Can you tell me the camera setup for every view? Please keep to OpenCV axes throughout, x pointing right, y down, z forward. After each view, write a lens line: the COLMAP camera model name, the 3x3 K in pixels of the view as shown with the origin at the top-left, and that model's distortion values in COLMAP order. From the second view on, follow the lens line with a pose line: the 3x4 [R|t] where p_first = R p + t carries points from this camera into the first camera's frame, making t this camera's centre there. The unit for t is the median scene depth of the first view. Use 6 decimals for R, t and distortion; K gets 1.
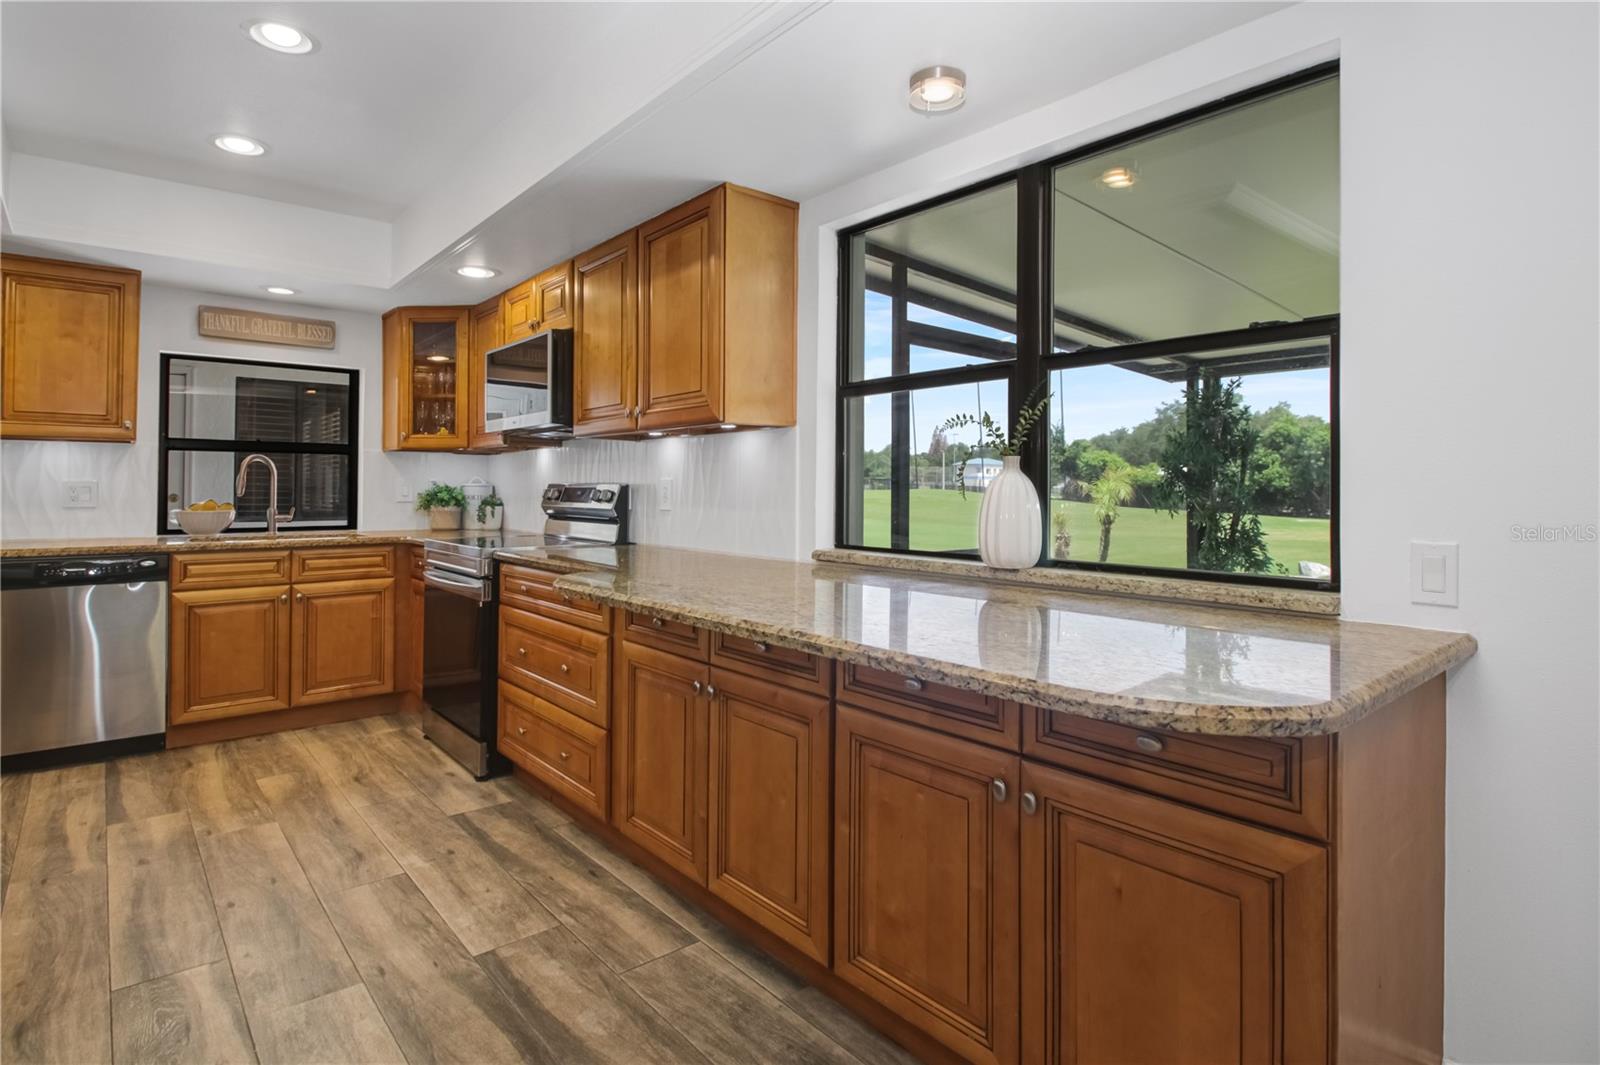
lens RADIAL K [[824.1, 0, 793.1], [0, 824.1, 485.3], [0, 0, 1]] dist [0.003006, -0.013046]
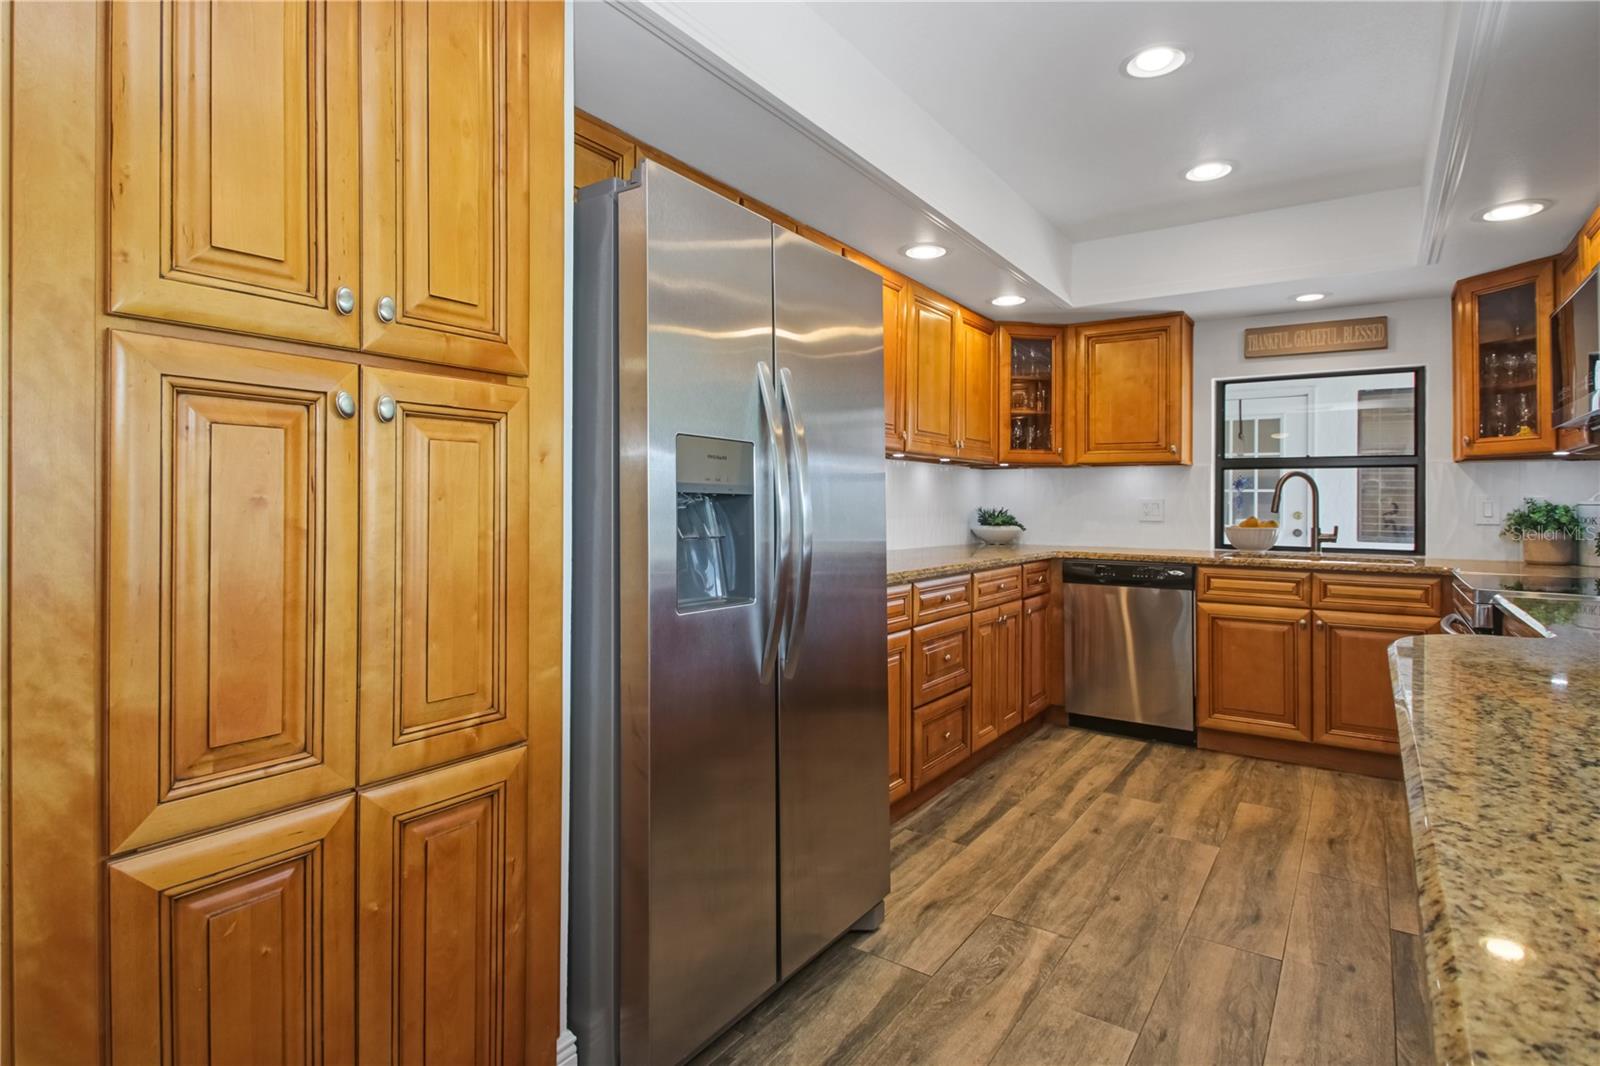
lens RADIAL K [[824.1, 0, 772.7], [0, 824.1, 477.8], [0, 0, 1]] dist [0.003006, -0.013046]
pose [[0.242999, -0.028481, -0.969608, 0.170676], [-0.003541, 0.999536, -0.030247, 0.002340], [0.970020, 0.010783, 0.242786, 0.209002]]
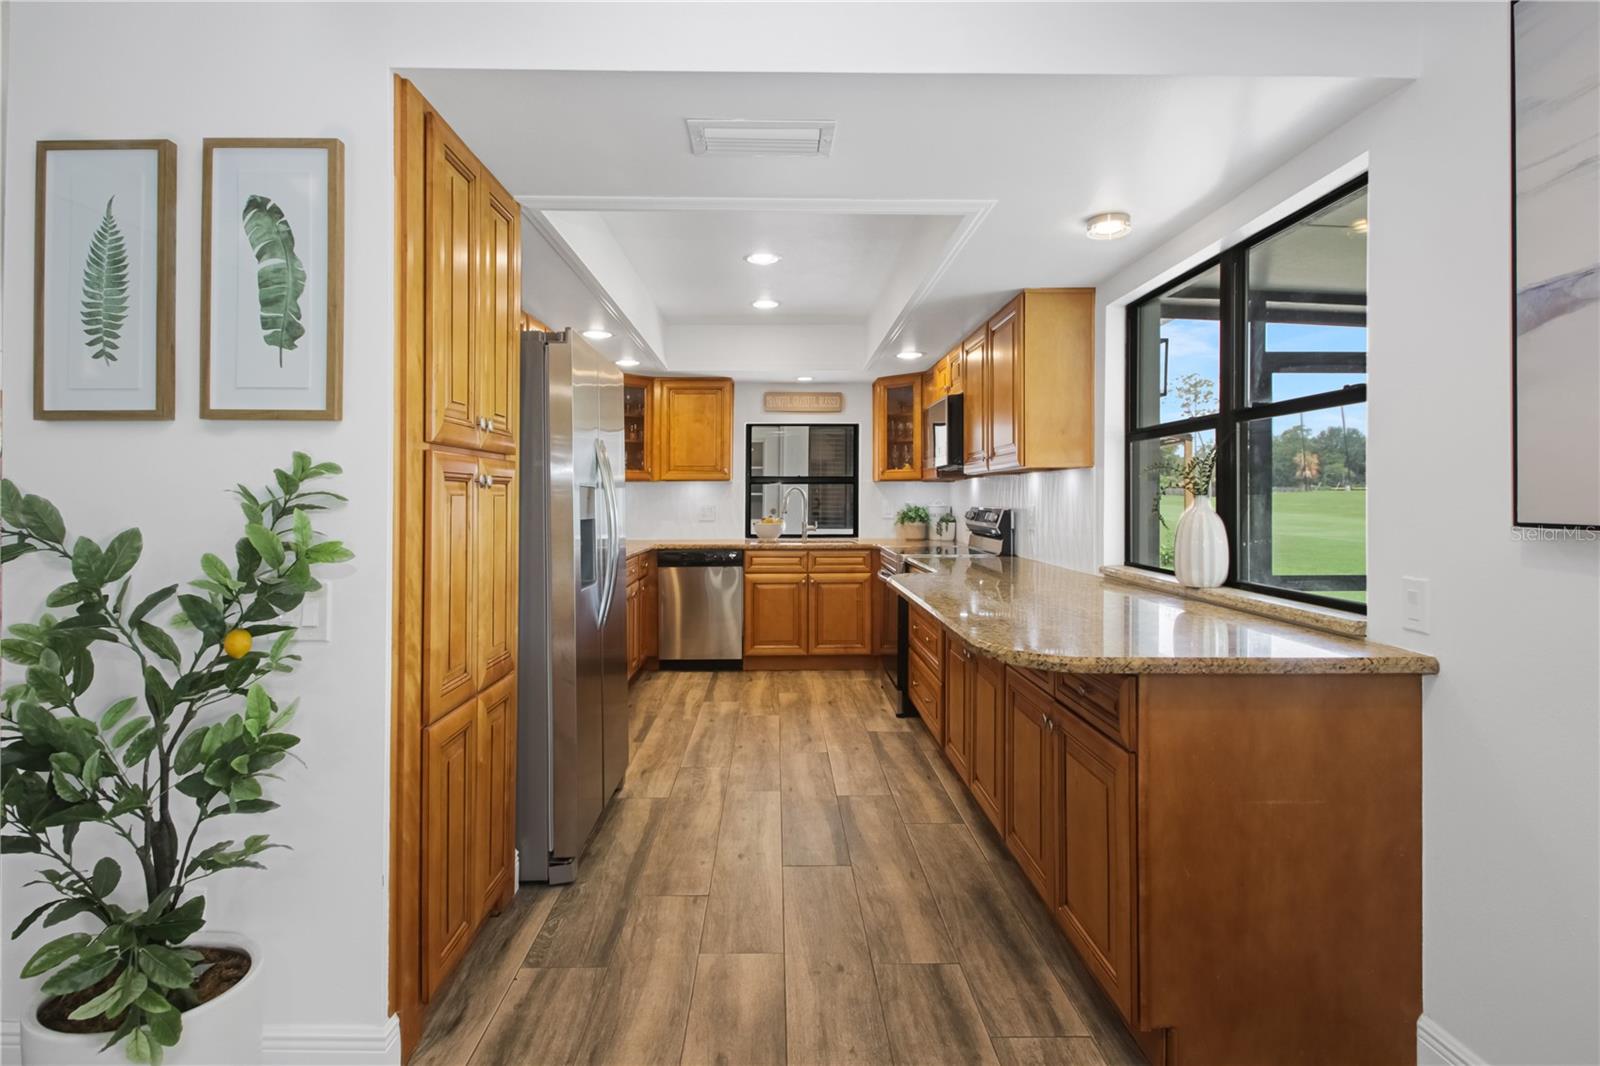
lens RADIAL K [[824.1, 0, 762.8], [0, 824.1, 477.2], [0, 0, 1]] dist [0.003006, -0.013046]
pose [[0.754981, -0.020749, -0.655419, 0.372941], [0.007652, 0.999710, -0.022835, -0.025610], [0.655702, 0.012225, 0.754921, -0.230919]]
